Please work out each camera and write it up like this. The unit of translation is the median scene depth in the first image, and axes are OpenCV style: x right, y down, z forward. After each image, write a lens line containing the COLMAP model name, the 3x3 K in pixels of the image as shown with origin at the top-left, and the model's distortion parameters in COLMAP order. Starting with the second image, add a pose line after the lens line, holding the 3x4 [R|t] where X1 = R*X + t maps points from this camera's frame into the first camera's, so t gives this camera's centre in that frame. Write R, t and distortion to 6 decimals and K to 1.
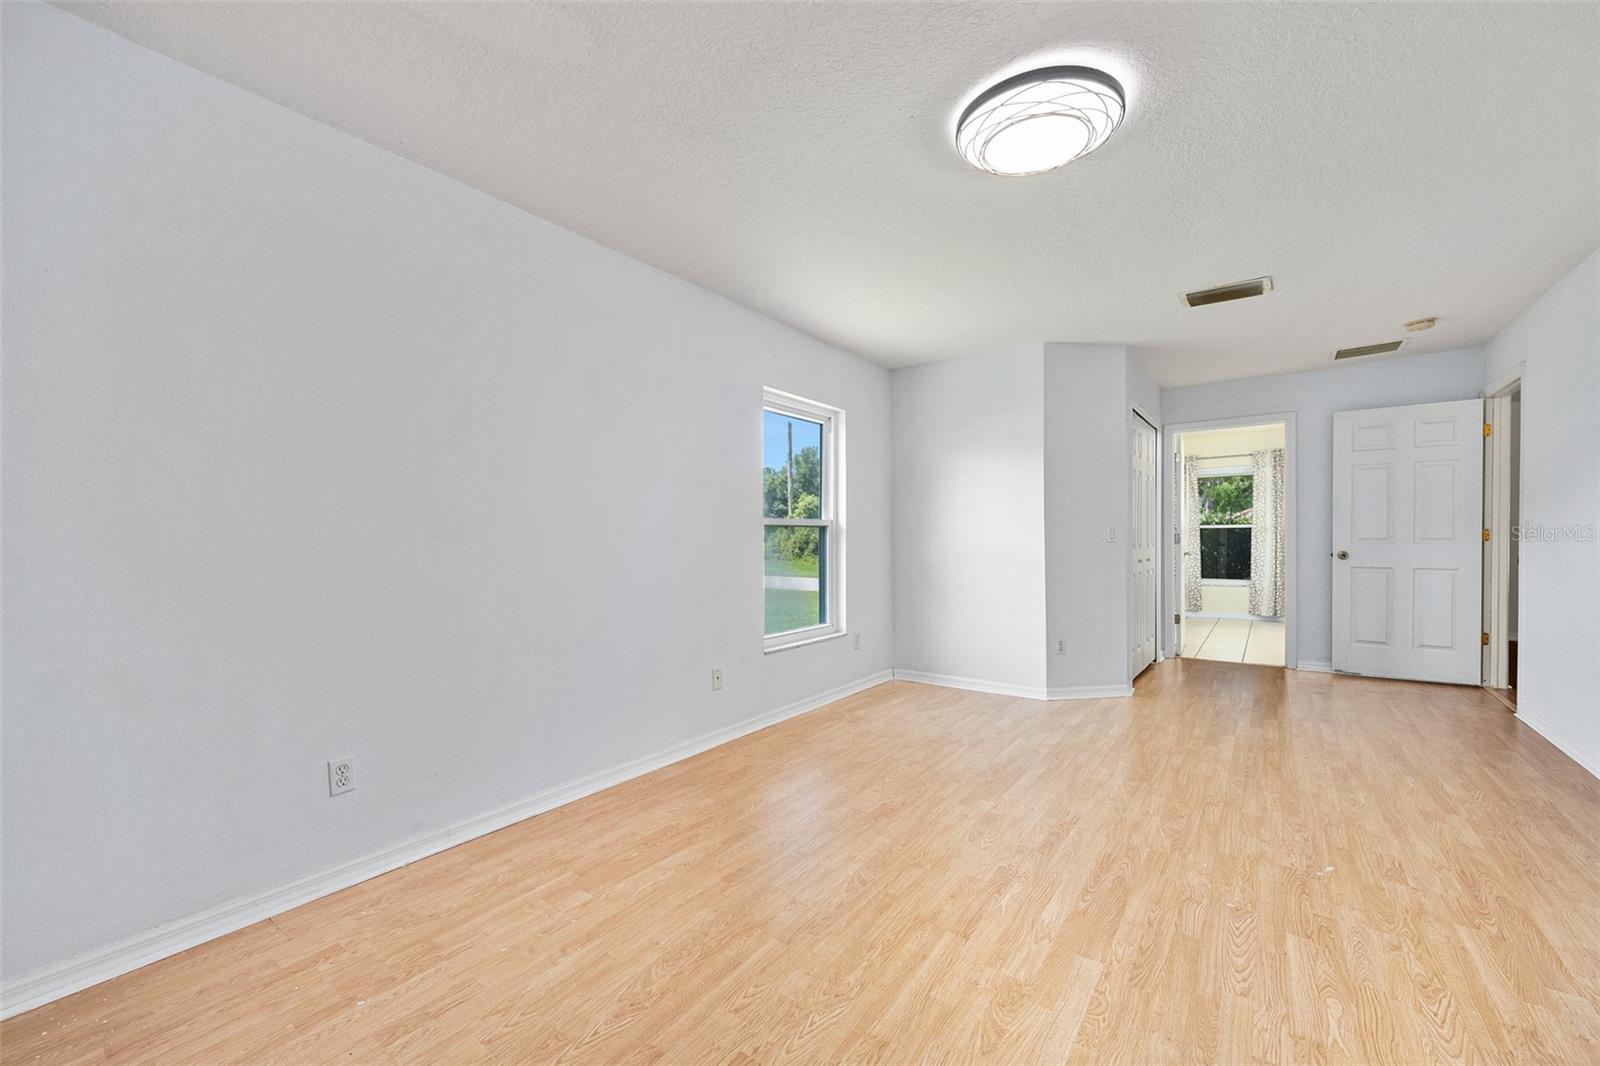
lens RADIAL K [[643.7, 0, 789.5], [0, 643.7, 532.1], [0, 0, 1]] dist [-0.002210, 0.001034]
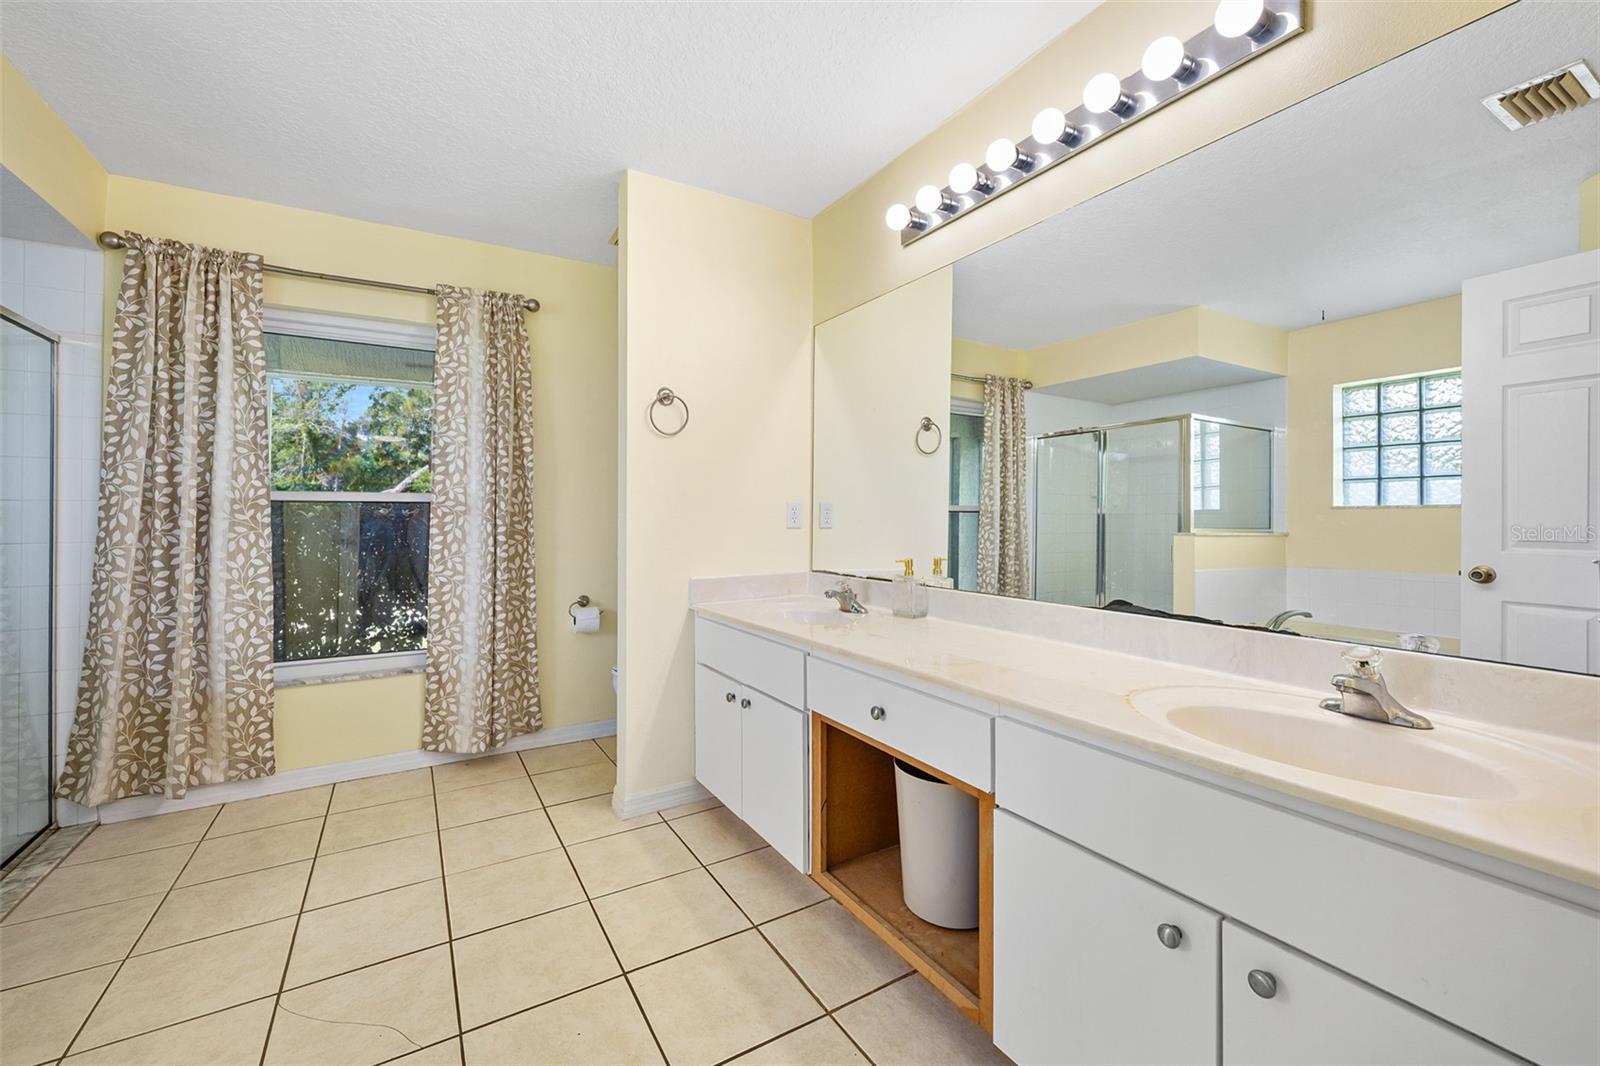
lens RADIAL K [[643.7, 0, 791.0], [0, 643.7, 519.2], [0, 0, 1]] dist [-0.002210, 0.001034]
pose [[0.373287, 0.004346, 0.927706, 0.468516], [-0.009163, 0.999958, -0.000998, 0.000796], [-0.927671, -0.008128, 0.373311, 0.689236]]
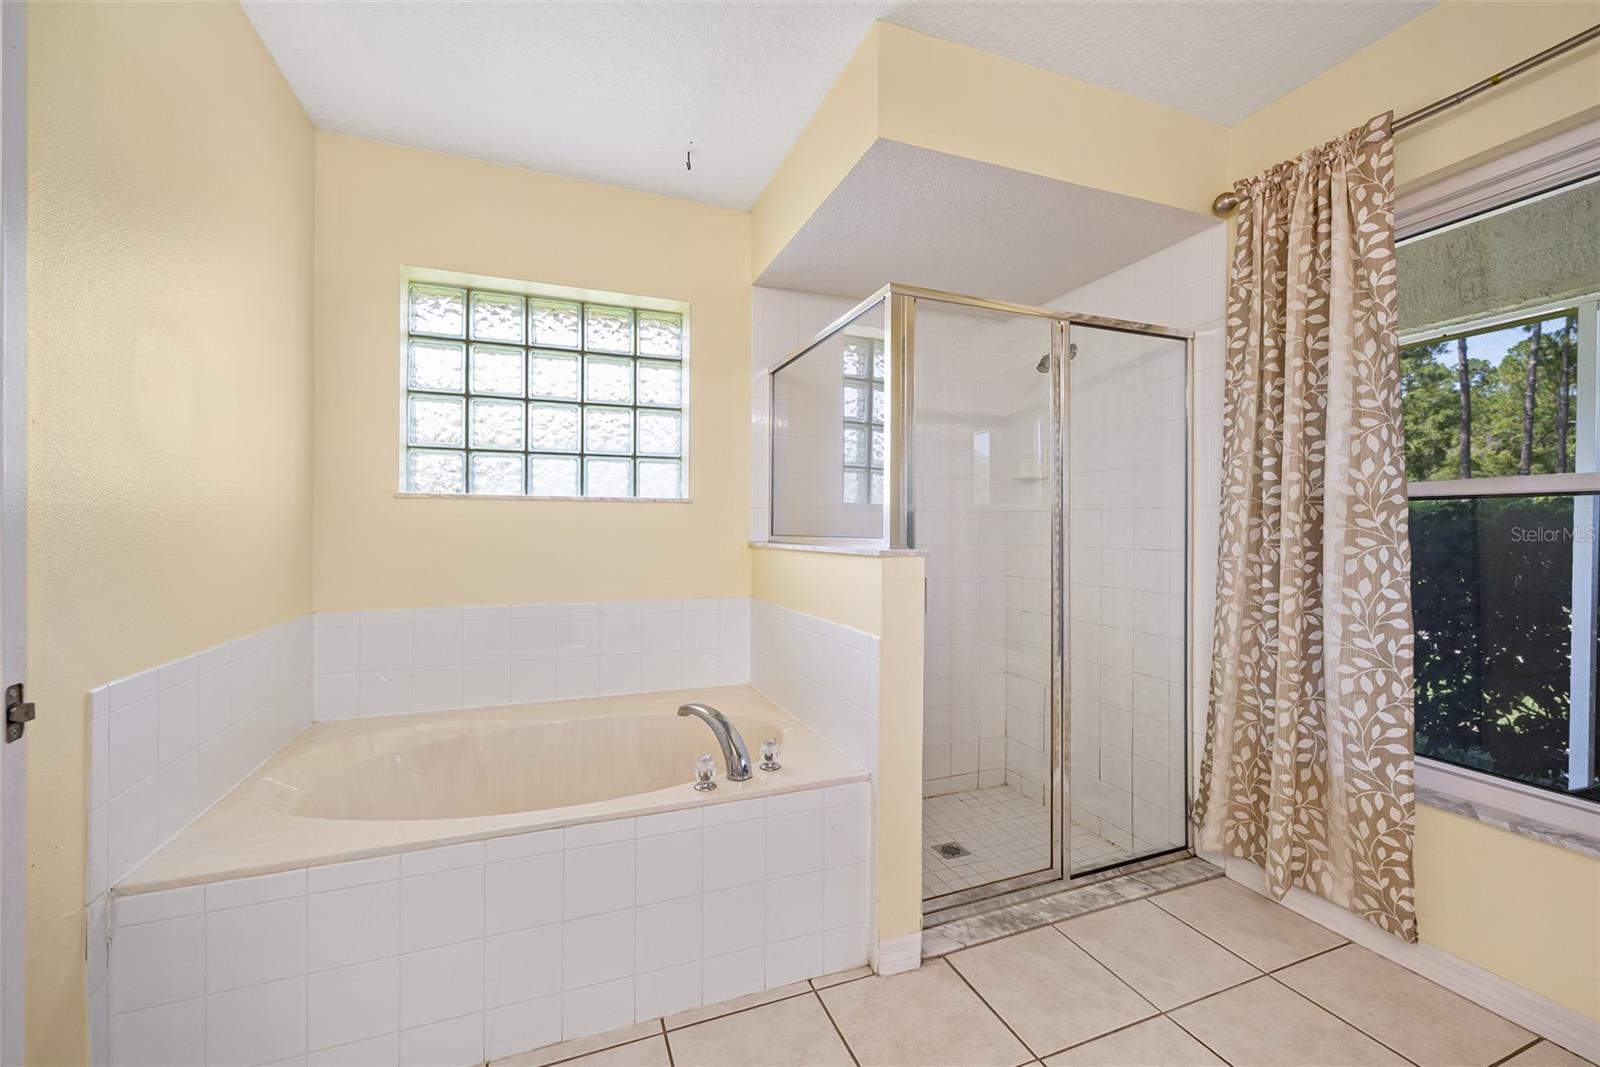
lens RADIAL K [[643.7, 0, 800.4], [0, 643.7, 522.9], [0, 0, 1]] dist [-0.002210, 0.001034]
pose [[0.856036, 0.003168, -0.516906, 0.608604], [-0.001580, 0.999993, 0.003512, 0.001281], [0.516913, -0.002189, 0.856035, 0.781565]]
